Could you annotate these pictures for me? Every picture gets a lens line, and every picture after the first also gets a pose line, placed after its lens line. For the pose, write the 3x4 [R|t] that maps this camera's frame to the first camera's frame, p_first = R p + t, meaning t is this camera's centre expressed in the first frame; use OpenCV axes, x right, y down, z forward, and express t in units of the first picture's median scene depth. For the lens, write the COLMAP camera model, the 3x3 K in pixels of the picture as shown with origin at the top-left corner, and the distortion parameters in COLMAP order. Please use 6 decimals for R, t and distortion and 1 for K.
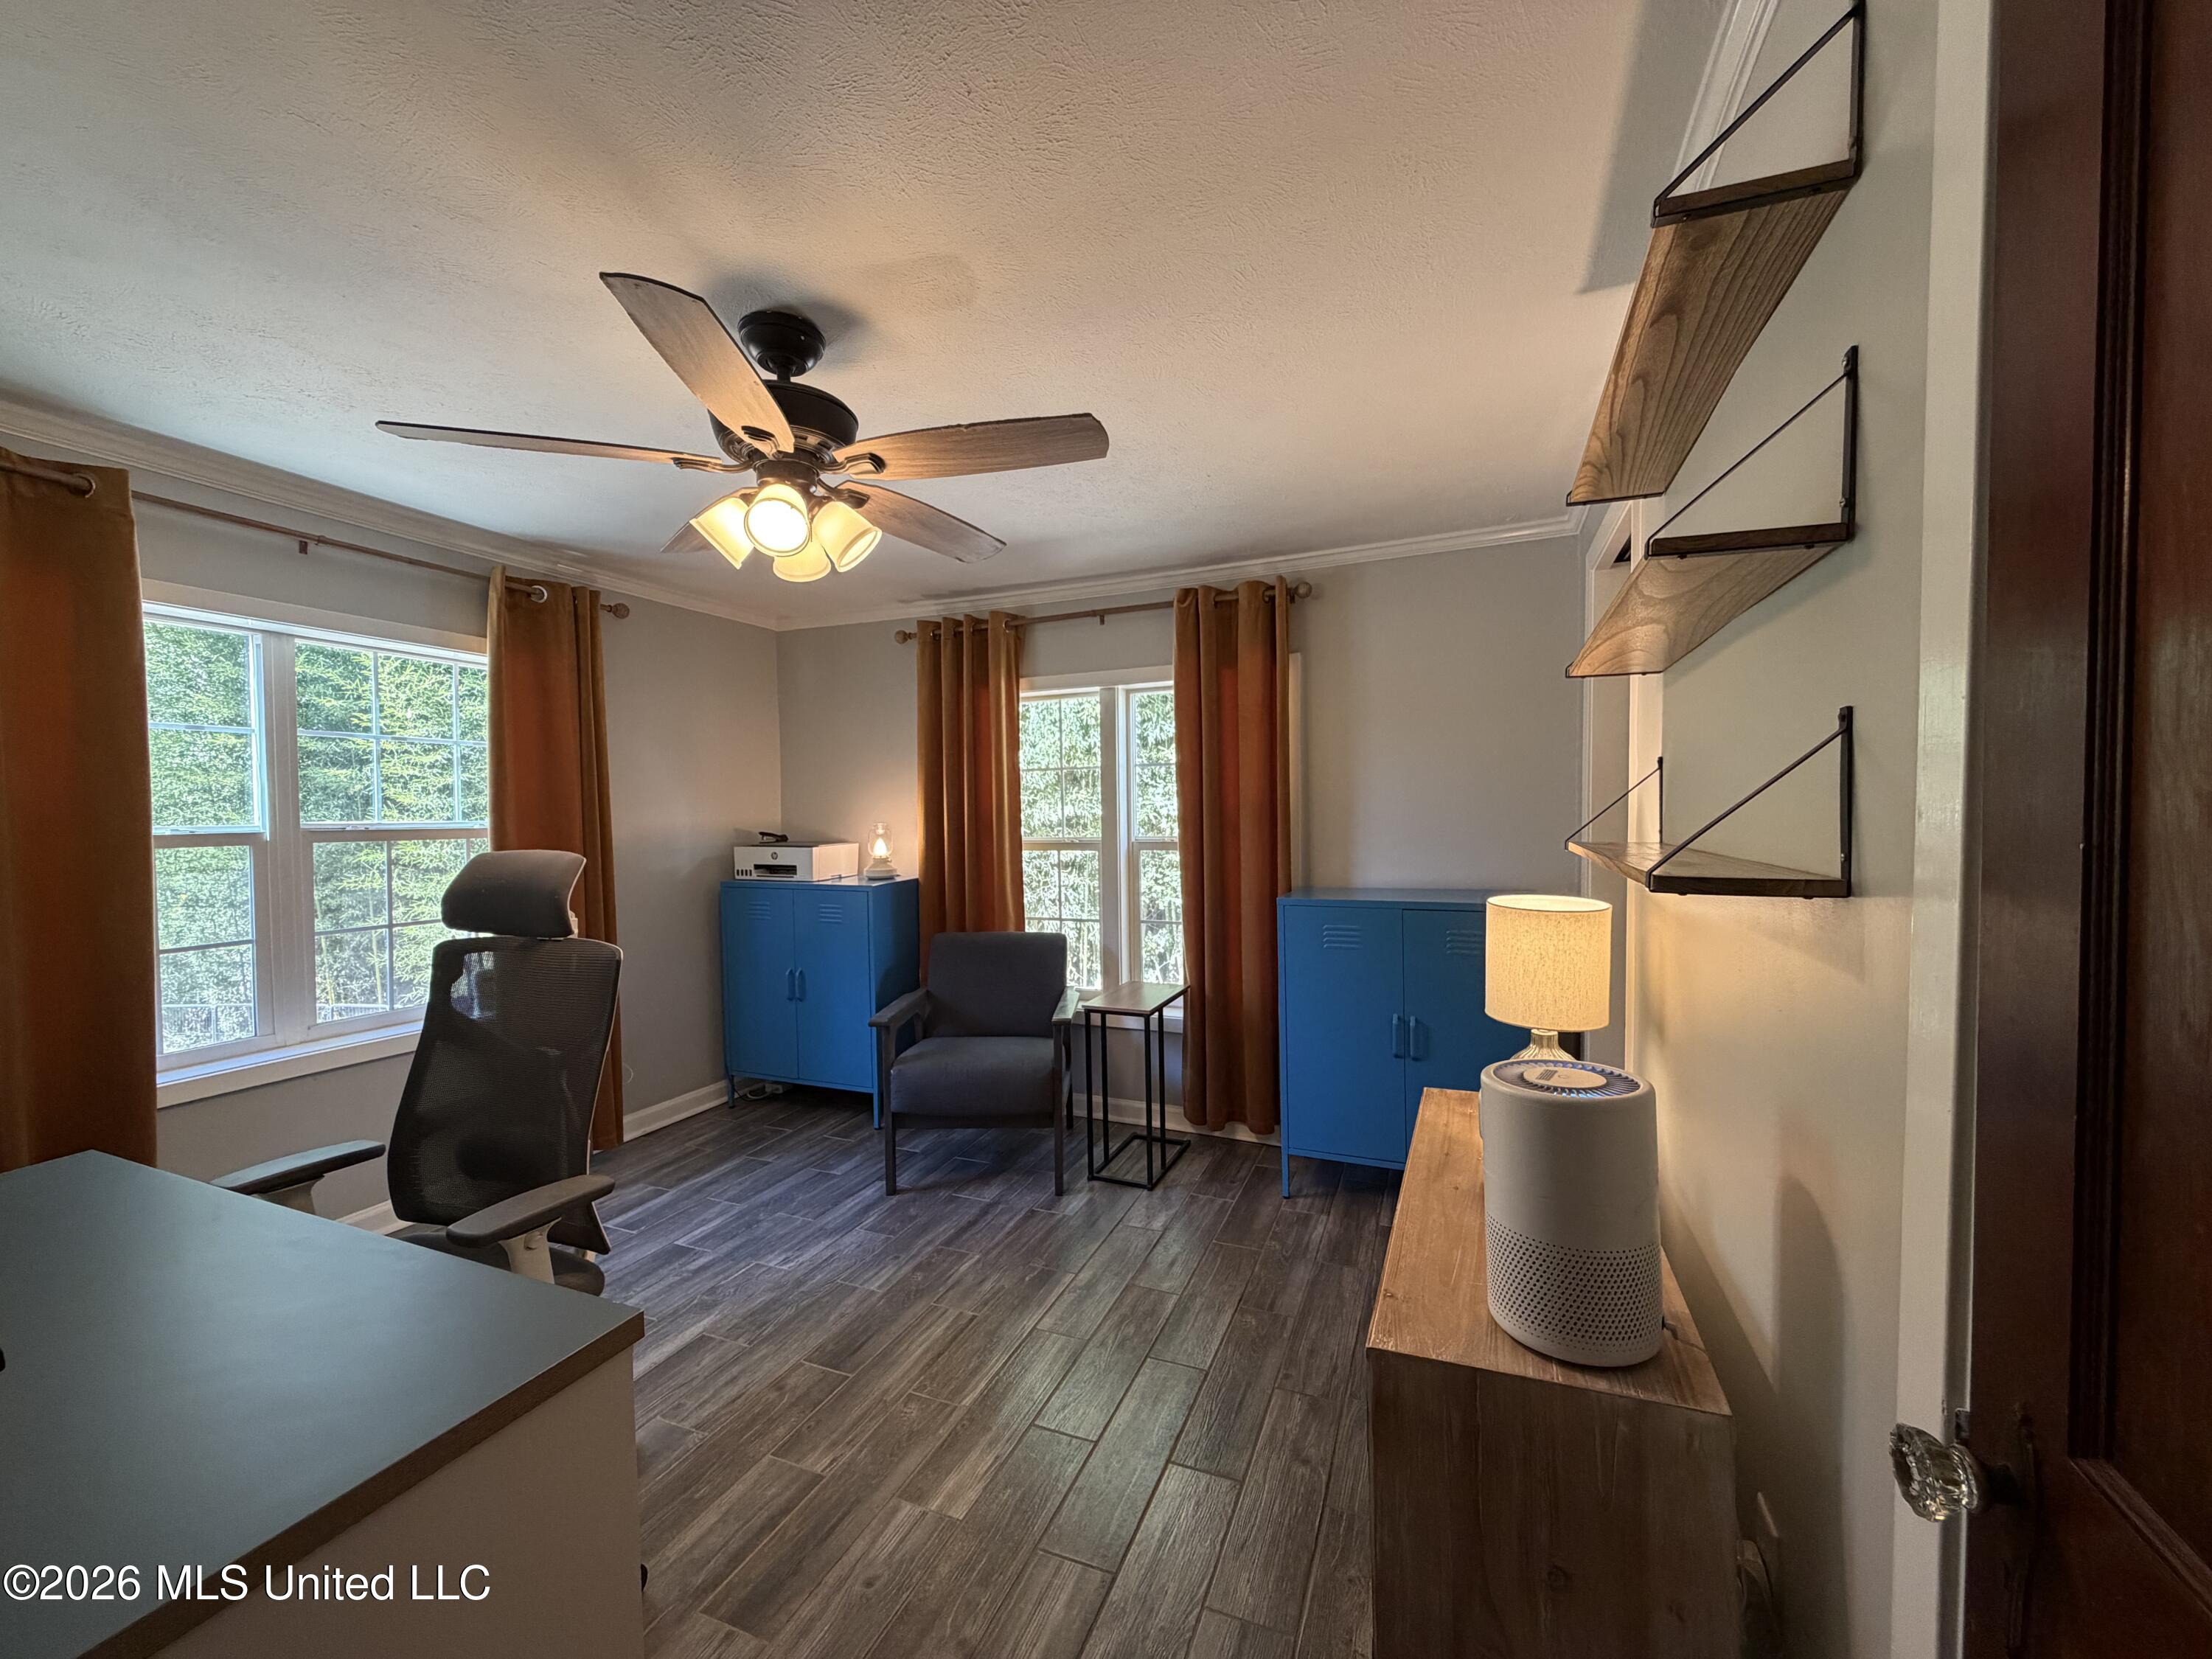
lens RADIAL K [[887.6, 0, 1100.6], [0, 887.6, 837.7], [0, 0, 1]] dist [-0.002847, 0.001571]
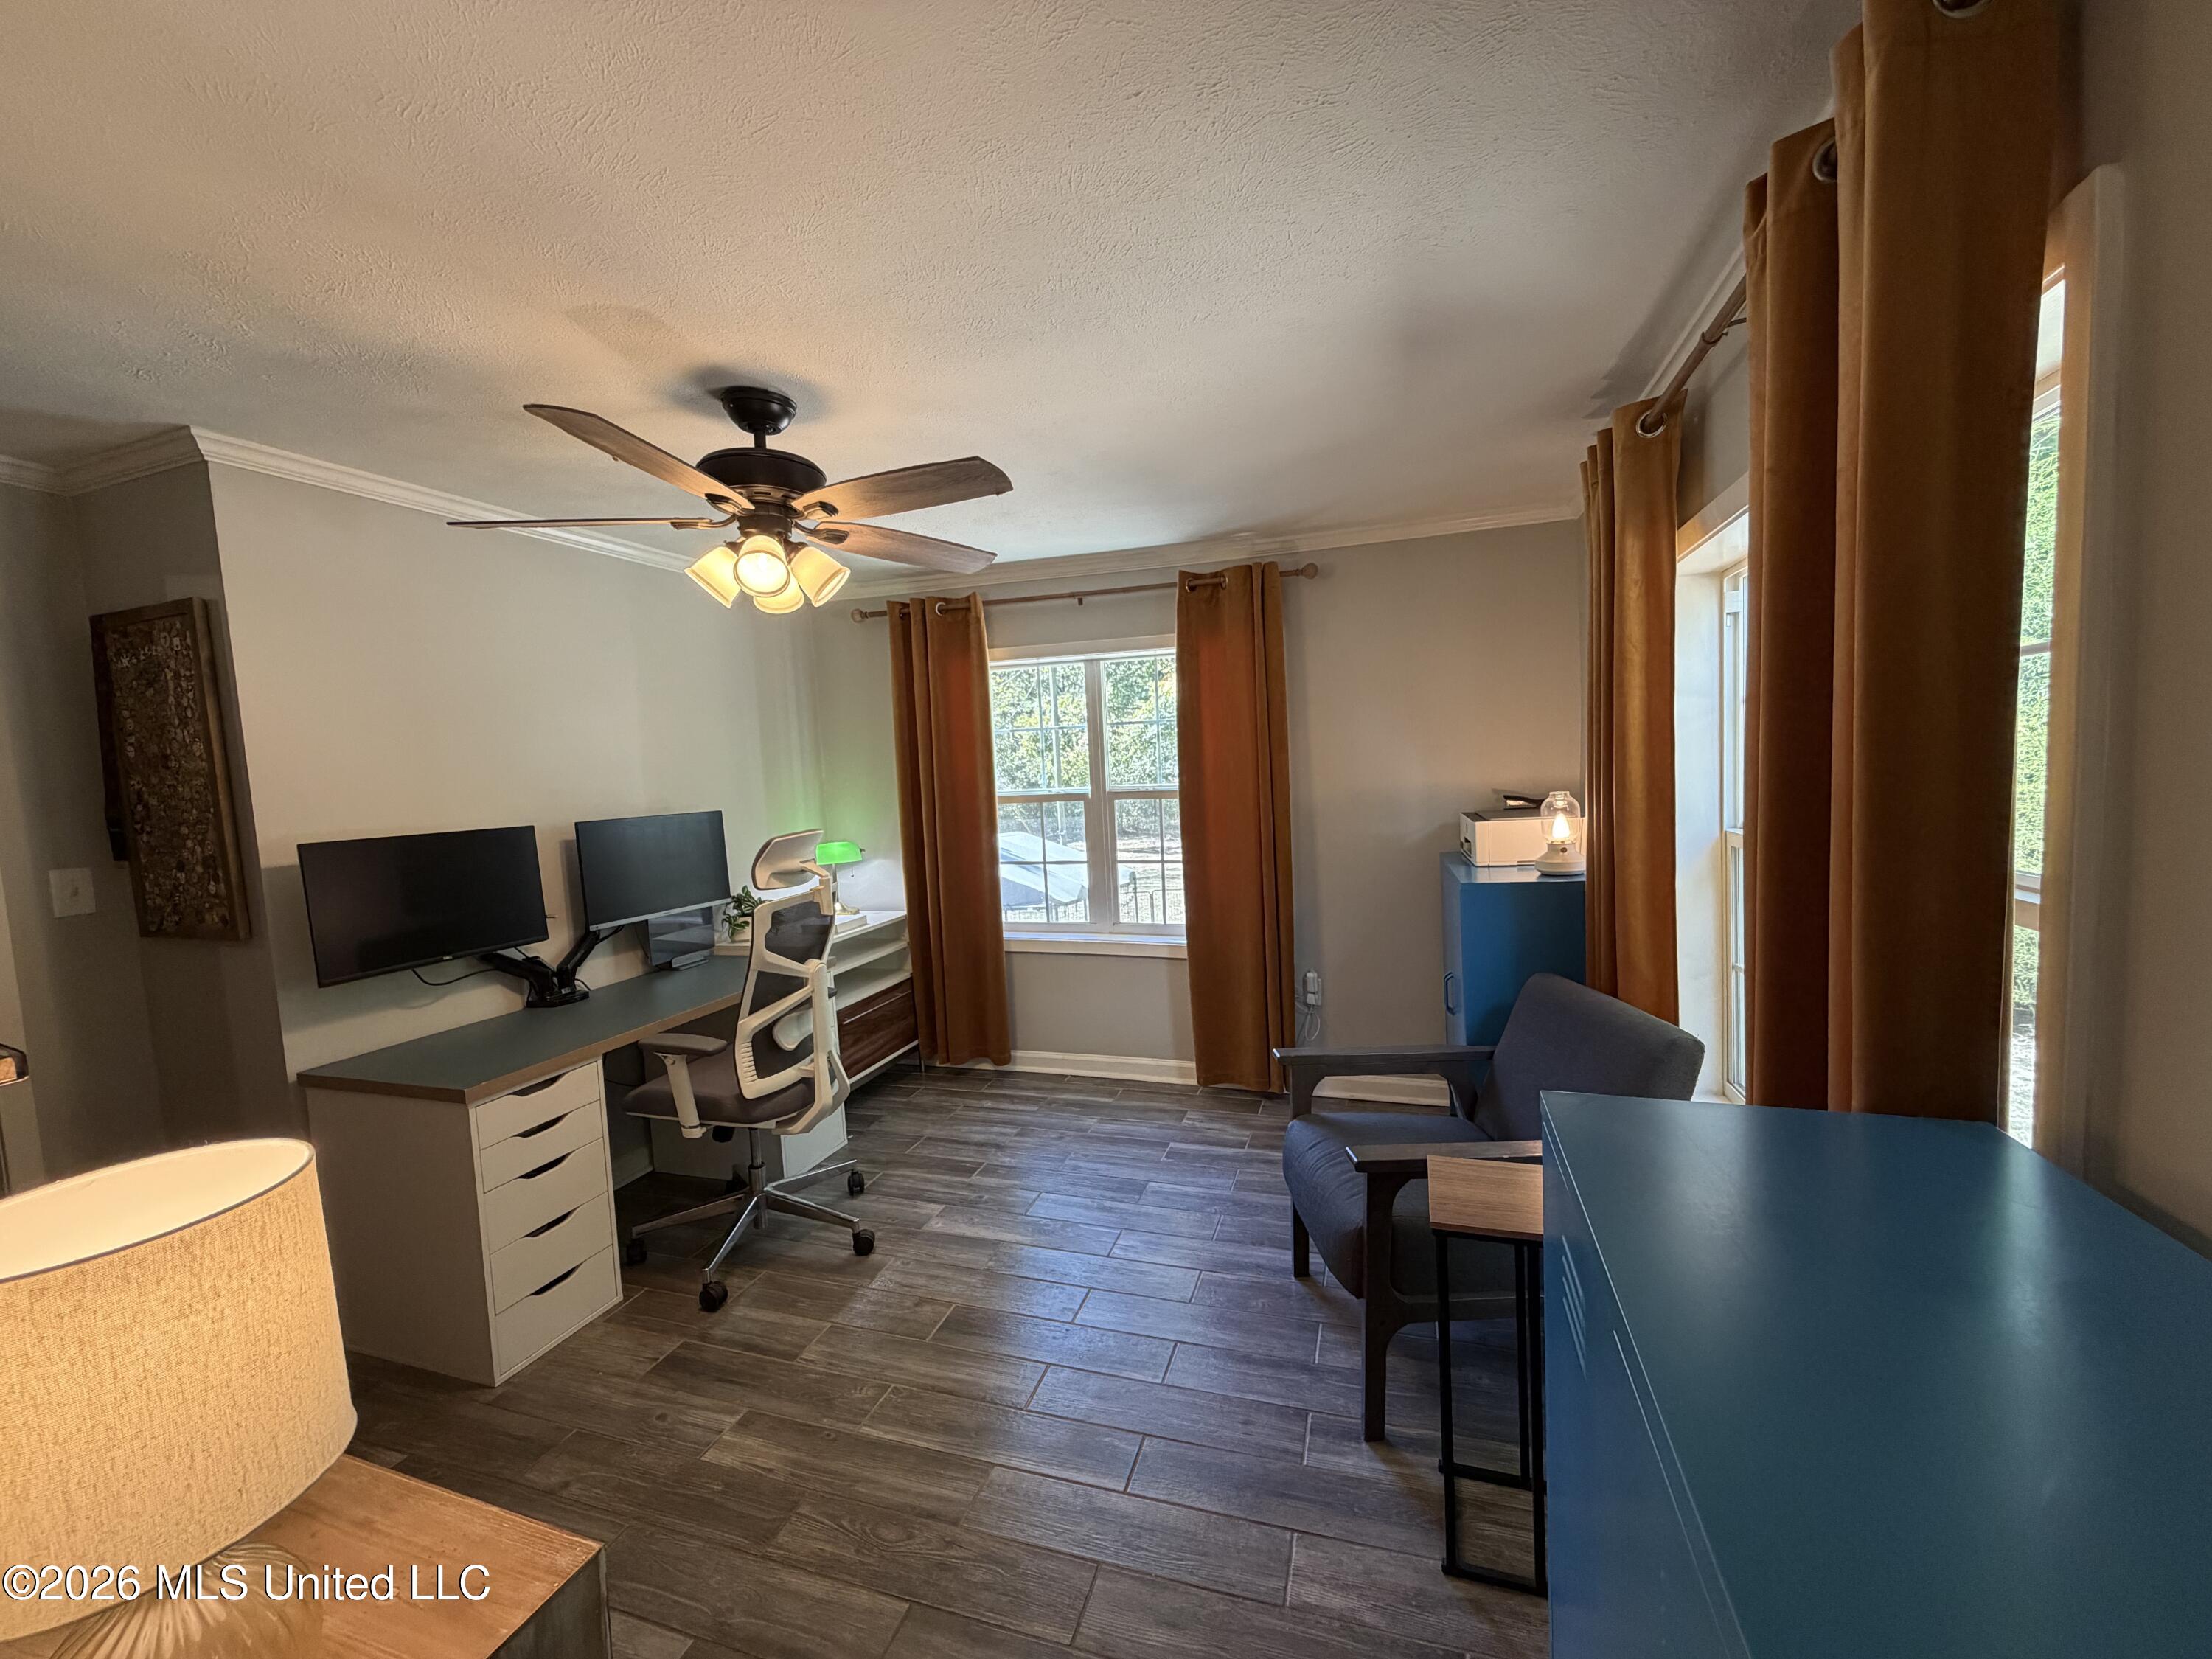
lens RADIAL K [[887.6, 0, 1115.5], [0, 887.6, 830.5], [0, 0, 1]] dist [-0.002847, 0.001571]
pose [[0.074453, 0.081903, -0.993855, 0.579491], [0.008578, 0.996532, 0.082767, -0.066246], [0.997188, -0.014688, 0.073492, 0.909411]]
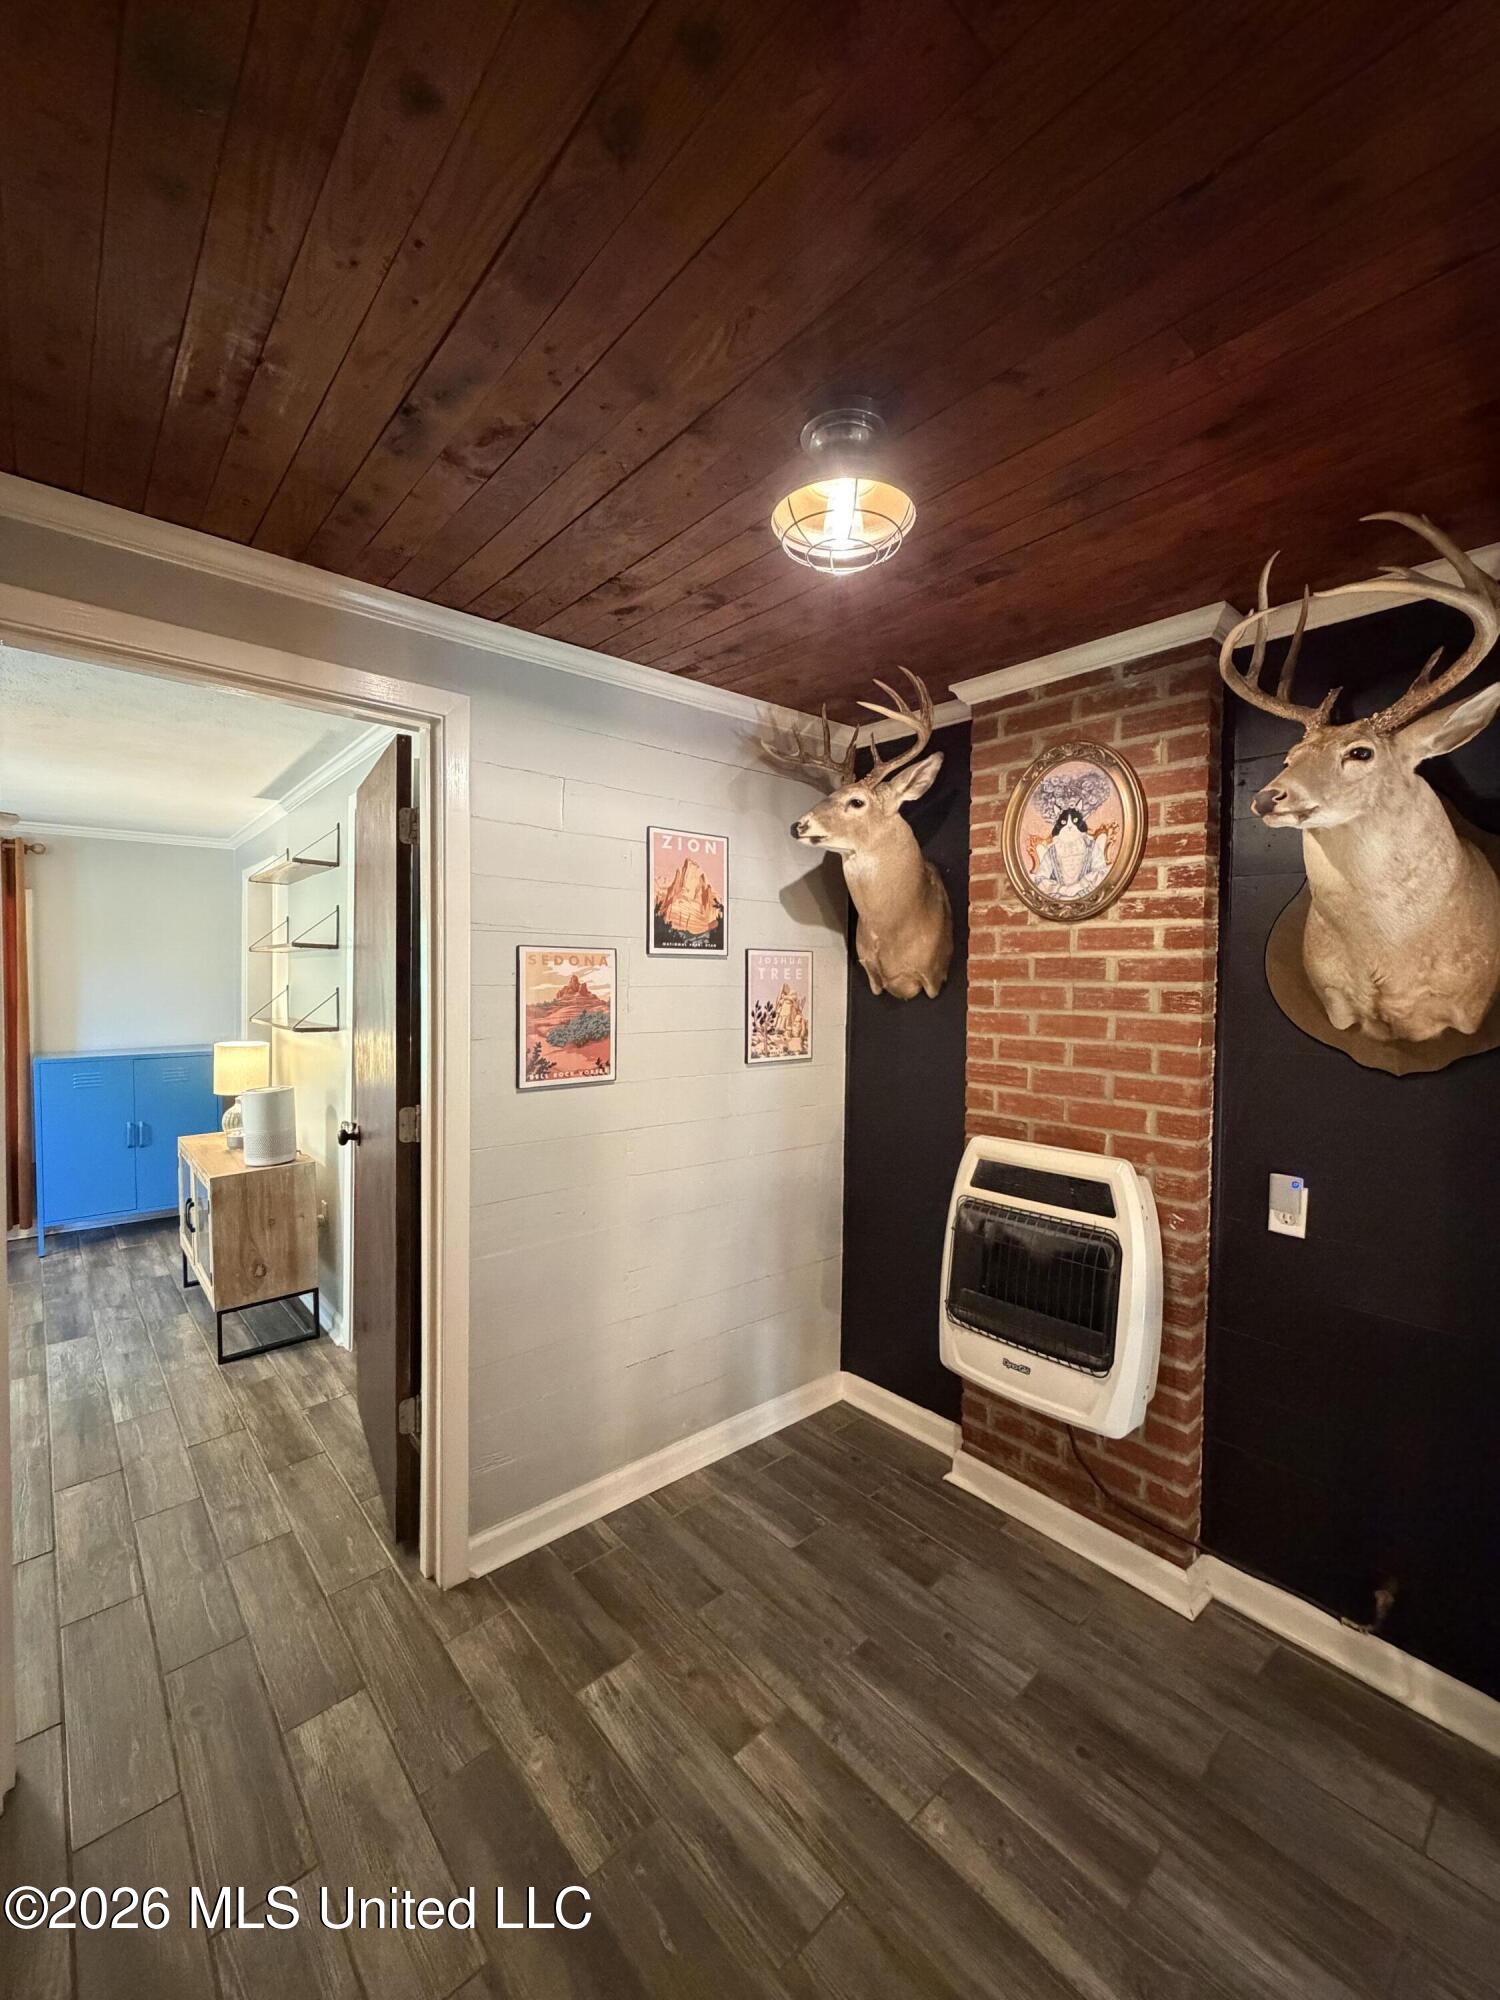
lens RADIAL K [[802.5, 0, 737.1], [0, 802.5, 1001.9], [0, 0, 1]] dist [-0.002847, 0.001571]
pose [[0.445912, -0.003613, 0.895069, -0.539769], [0.010499, 0.999944, -0.001194, -0.015941], [-0.895015, 0.009929, 0.445925, -0.751735]]
